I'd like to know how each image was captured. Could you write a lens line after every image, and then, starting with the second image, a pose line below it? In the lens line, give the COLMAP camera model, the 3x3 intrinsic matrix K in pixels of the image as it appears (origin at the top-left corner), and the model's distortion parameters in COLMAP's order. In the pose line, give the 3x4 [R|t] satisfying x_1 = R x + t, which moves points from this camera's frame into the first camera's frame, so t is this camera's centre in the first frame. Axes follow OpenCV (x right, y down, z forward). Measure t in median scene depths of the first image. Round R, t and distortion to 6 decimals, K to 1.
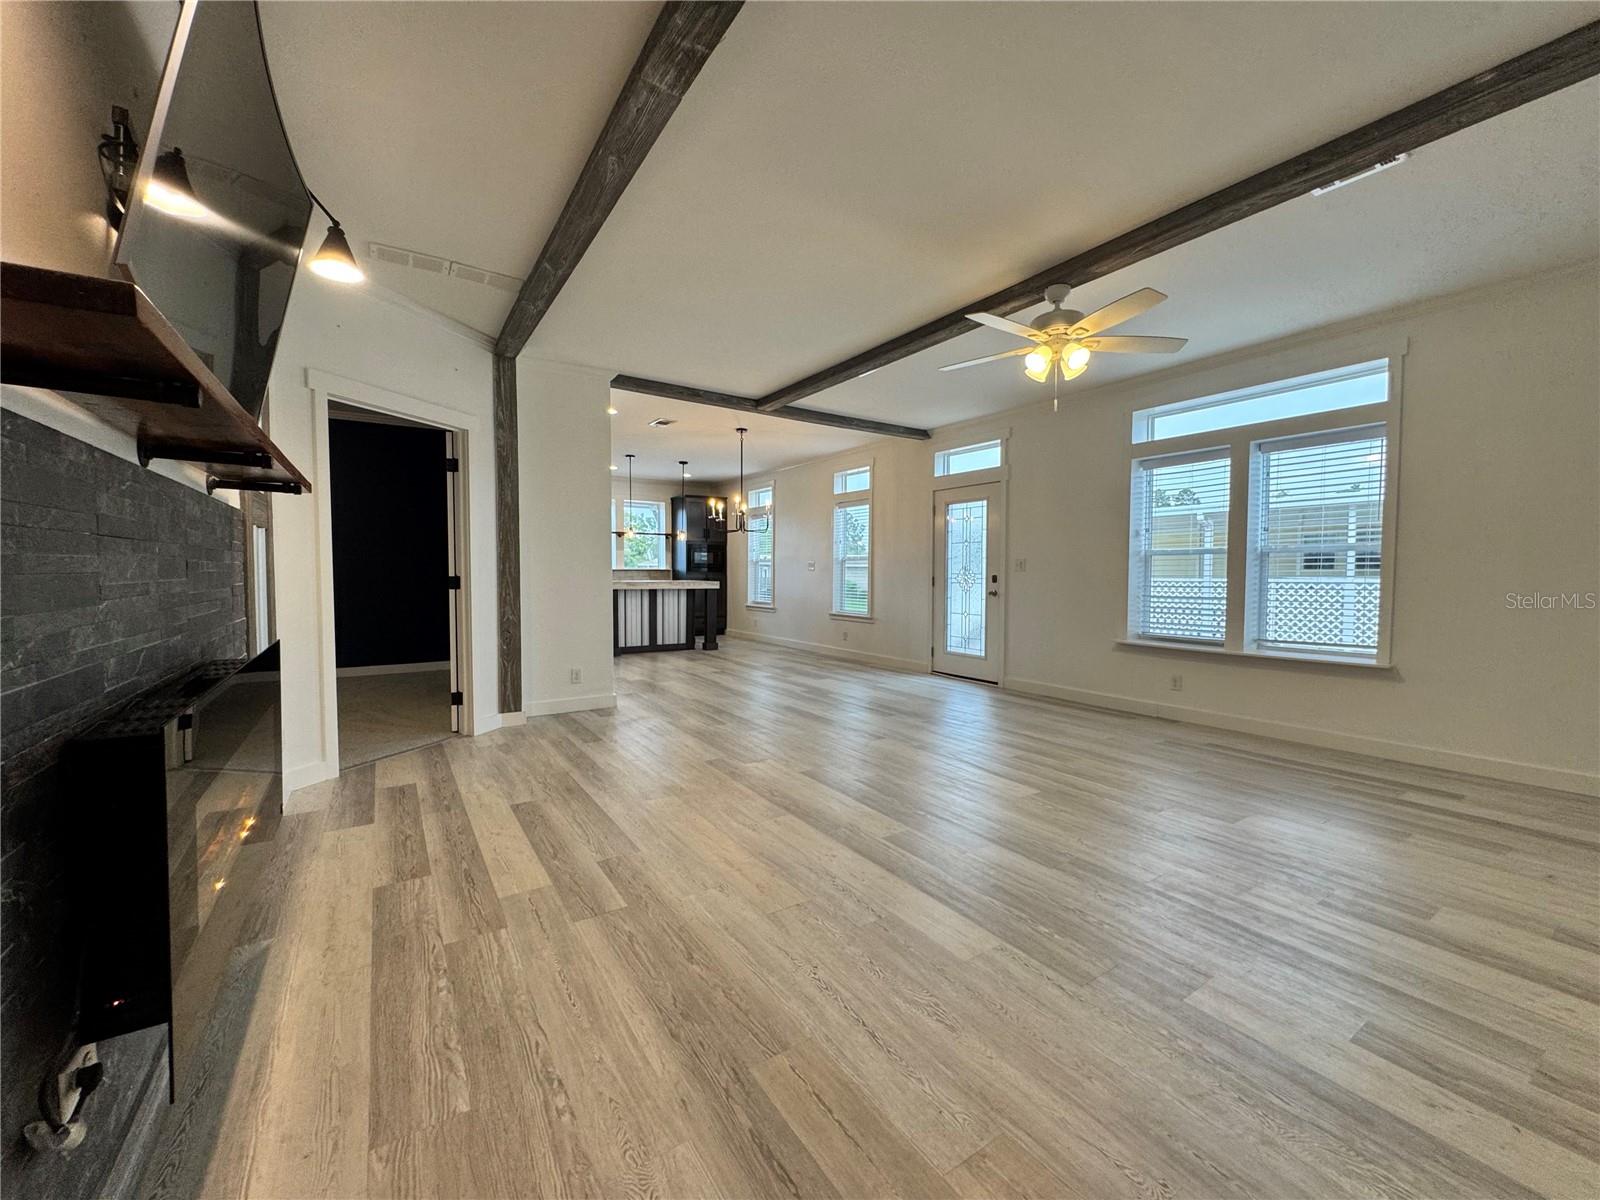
lens RADIAL K [[640.9, 0, 801.7], [0, 640.9, 593.9], [0, 0, 1]] dist [-0.003561, 0.000750]
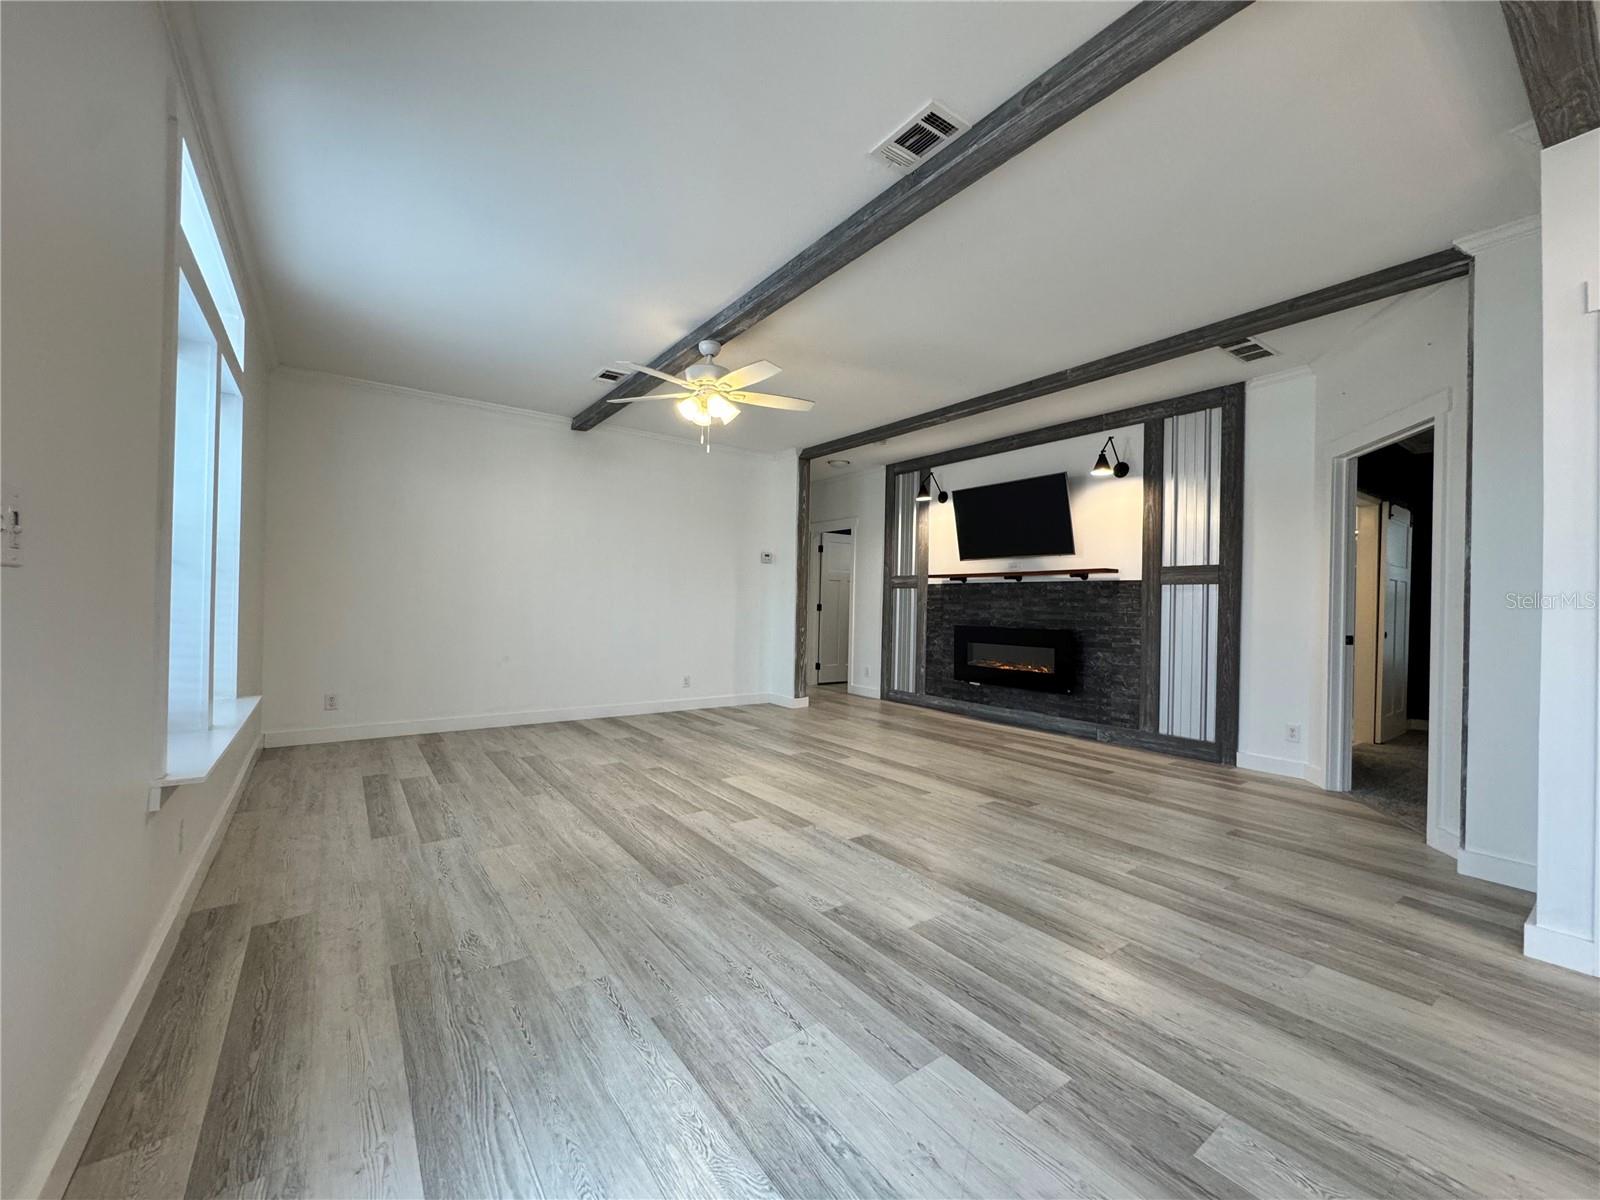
lens RADIAL K [[640.9, 0, 797.8], [0, 640.9, 598.0], [0, 0, 1]] dist [-0.003561, 0.000750]
pose [[-0.998763, -0.024107, -0.043480, 0.405637], [-0.025320, 0.999300, 0.027555, -0.095694], [0.042786, 0.028622, -0.998674, 3.066443]]
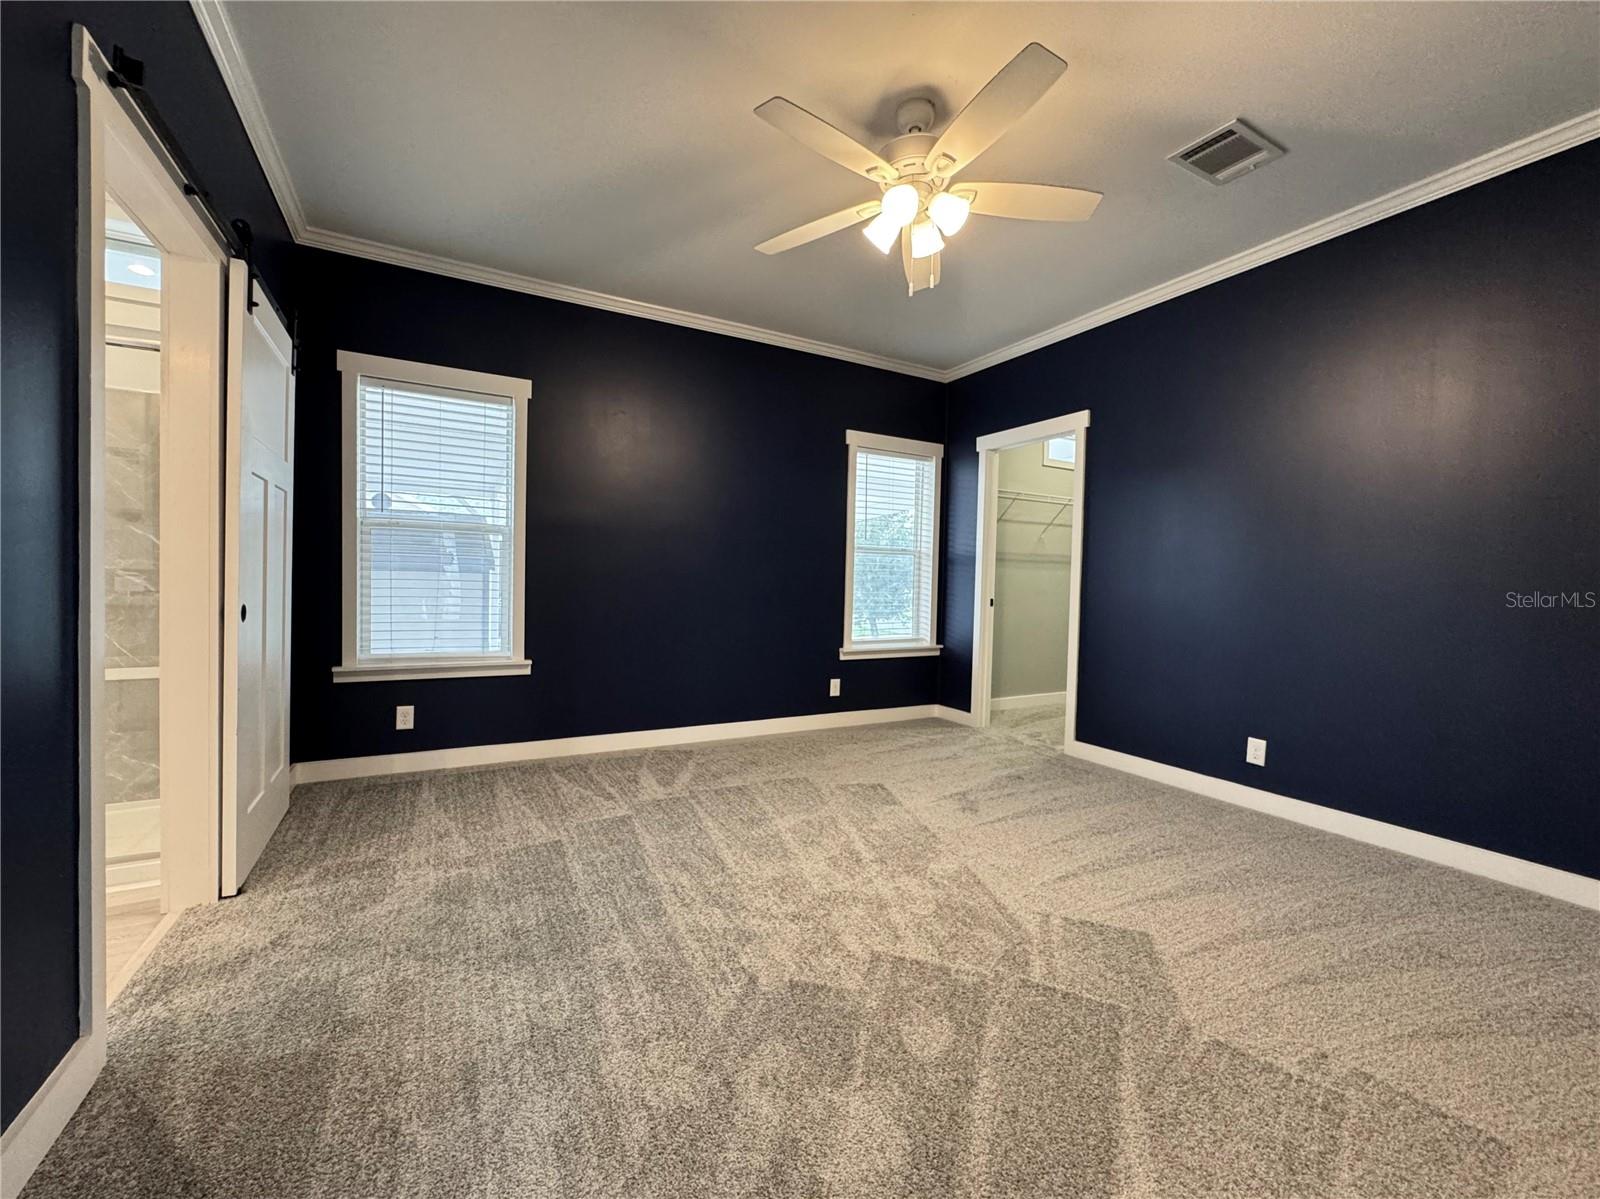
lens RADIAL K [[640.9, 0, 785.5], [0, 640.9, 598.6], [0, 0, 1]] dist [-0.003561, 0.000750]
pose [[-0.105157, 0.024546, -0.994153, -0.974751], [-0.057843, 0.997852, 0.030756, -0.044211], [0.992772, 0.060739, -0.103512, 1.732231]]
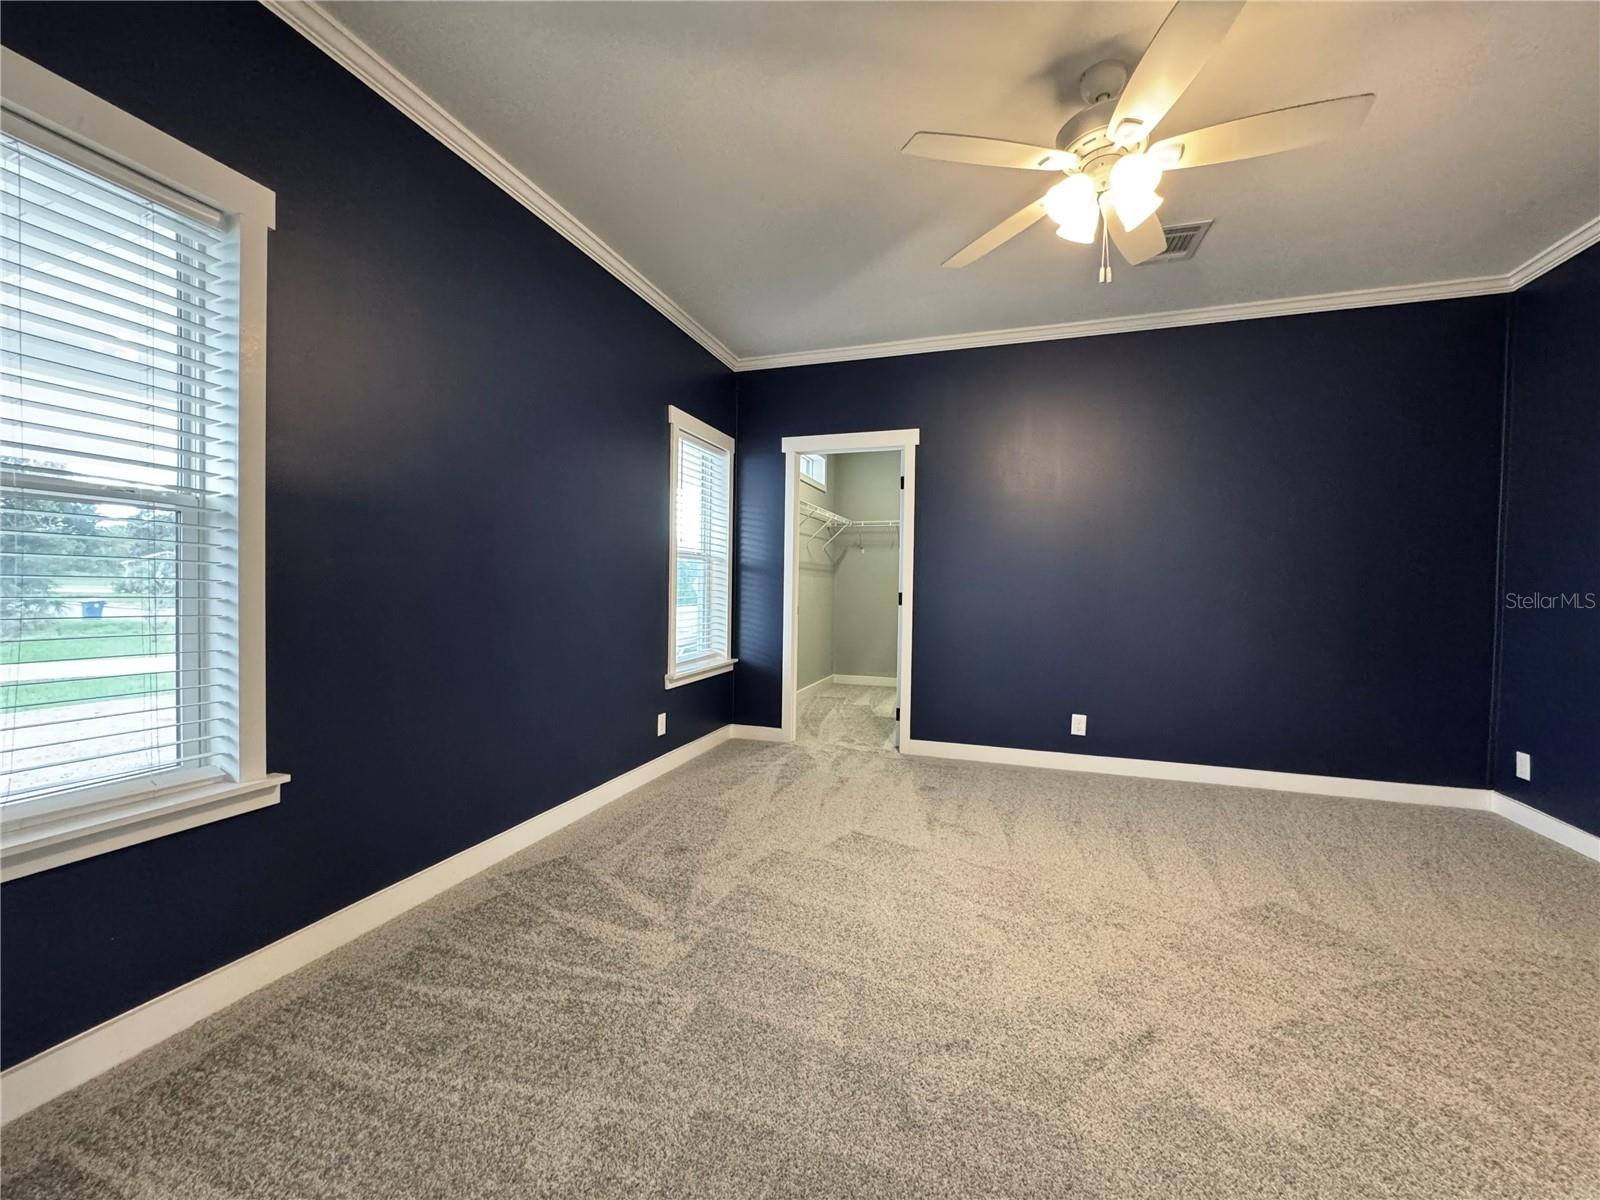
lens RADIAL K [[640.9, 0, 791.3], [0, 640.9, 599.1], [0, 0, 1]] dist [-0.003561, 0.000750]
pose [[0.598588, 0.023492, -0.800713, -1.497059], [-0.039869, 0.999205, -0.000489, -0.041129], [0.800064, 0.032216, 0.599048, 0.983076]]
